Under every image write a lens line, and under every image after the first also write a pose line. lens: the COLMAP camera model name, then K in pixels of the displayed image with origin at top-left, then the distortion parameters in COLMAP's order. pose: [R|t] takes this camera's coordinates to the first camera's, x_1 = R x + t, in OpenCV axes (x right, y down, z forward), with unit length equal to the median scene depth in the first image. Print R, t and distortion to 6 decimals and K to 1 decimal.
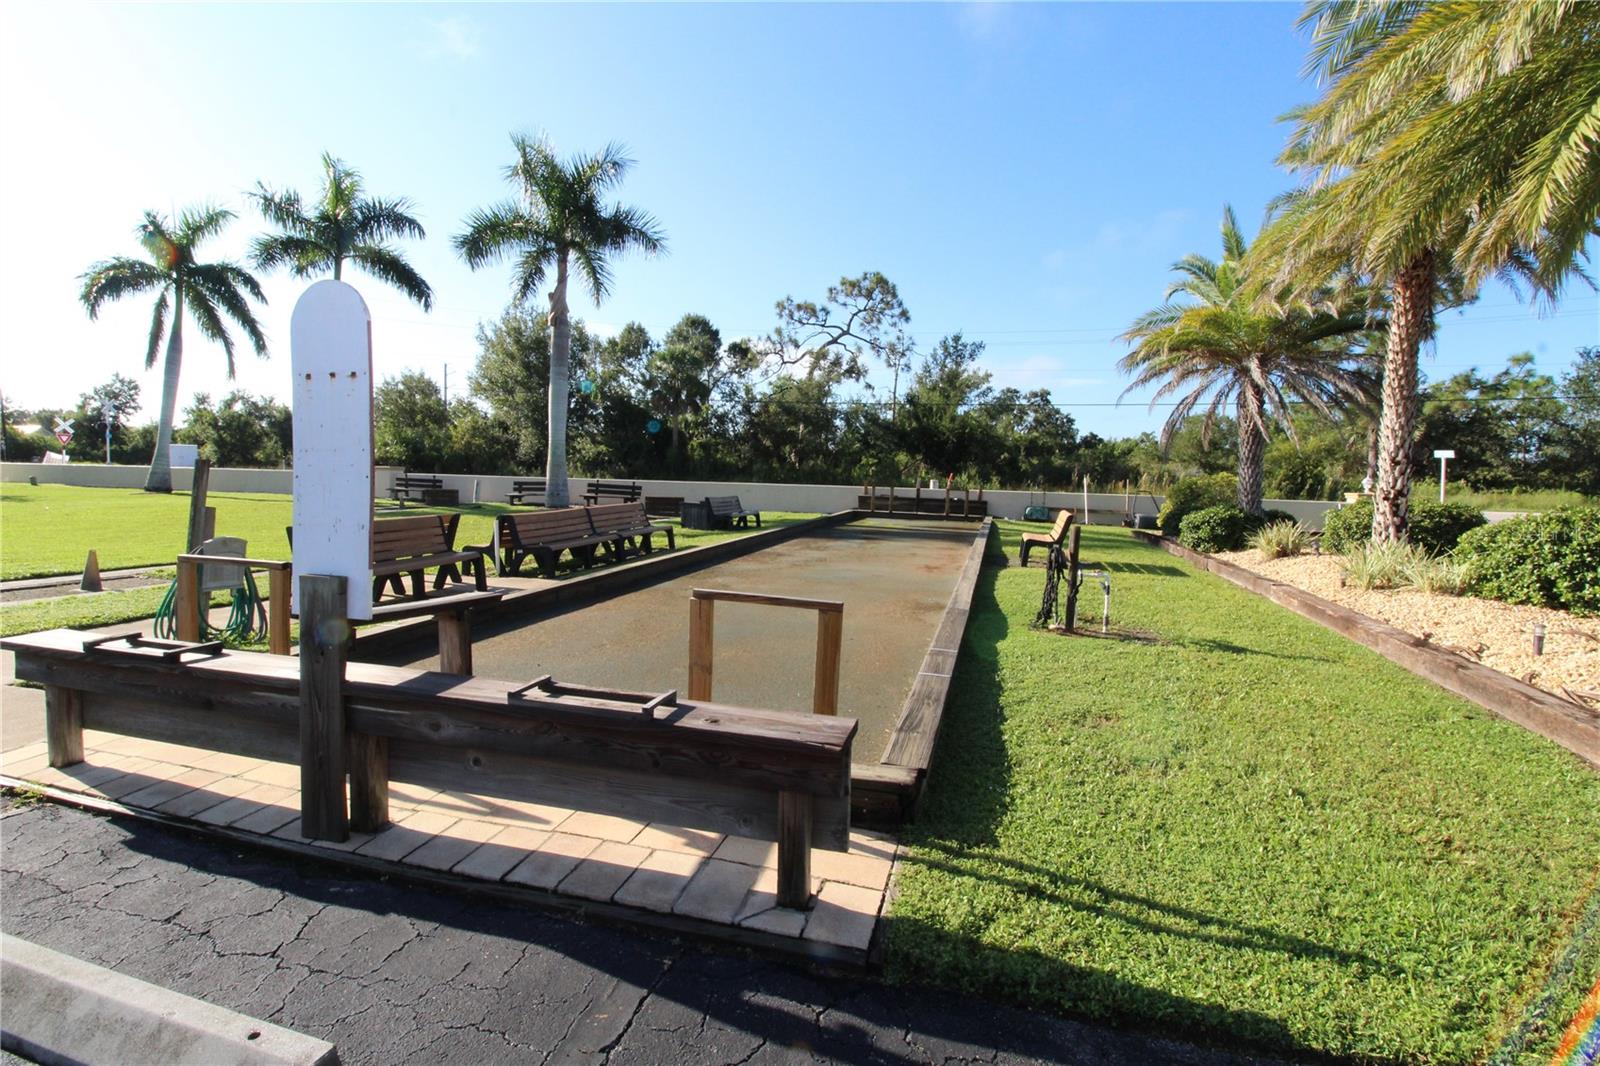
lens RADIAL K [[724.0, 0, 800.1], [0, 724.0, 527.0], [0, 0, 1]] dist [-0.003271, -0.003855]
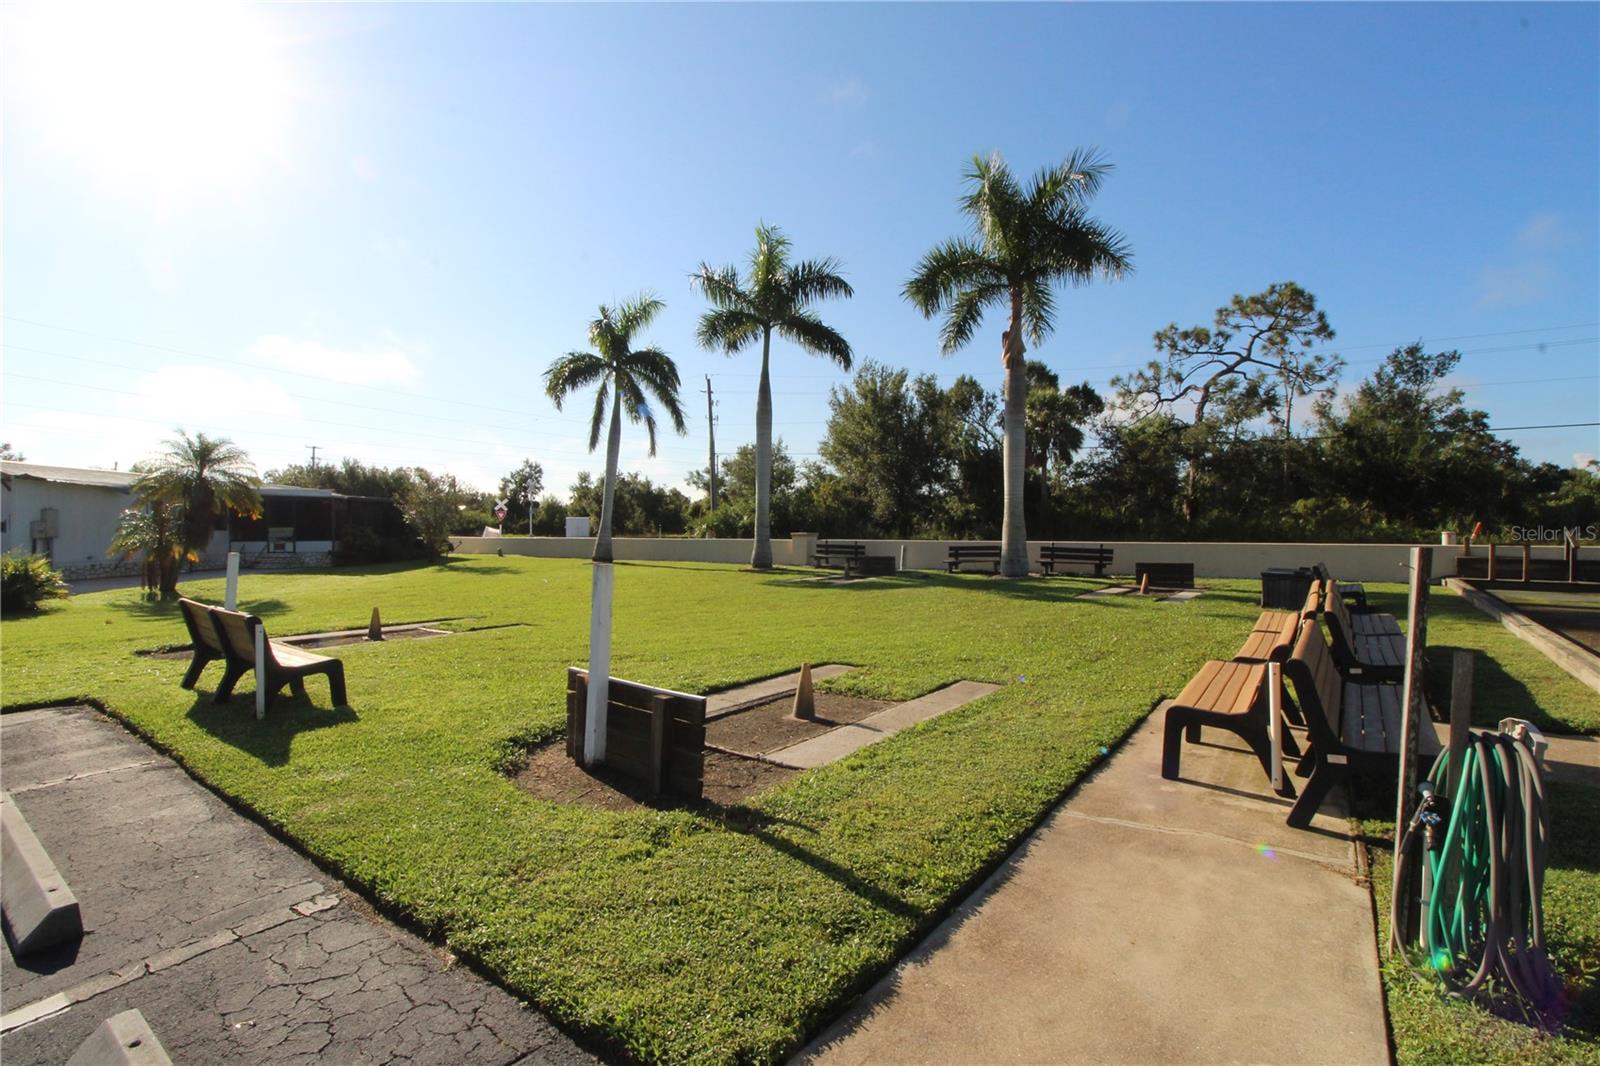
lens RADIAL K [[724.0, 0, 799.7], [0, 724.0, 539.4], [0, 0, 1]] dist [-0.003271, -0.003855]
pose [[0.935961, -0.022283, -0.351399, -0.137376], [0.000674, 0.998107, -0.061496, -0.008827], [0.352104, 0.057320, 0.934204, 0.050943]]
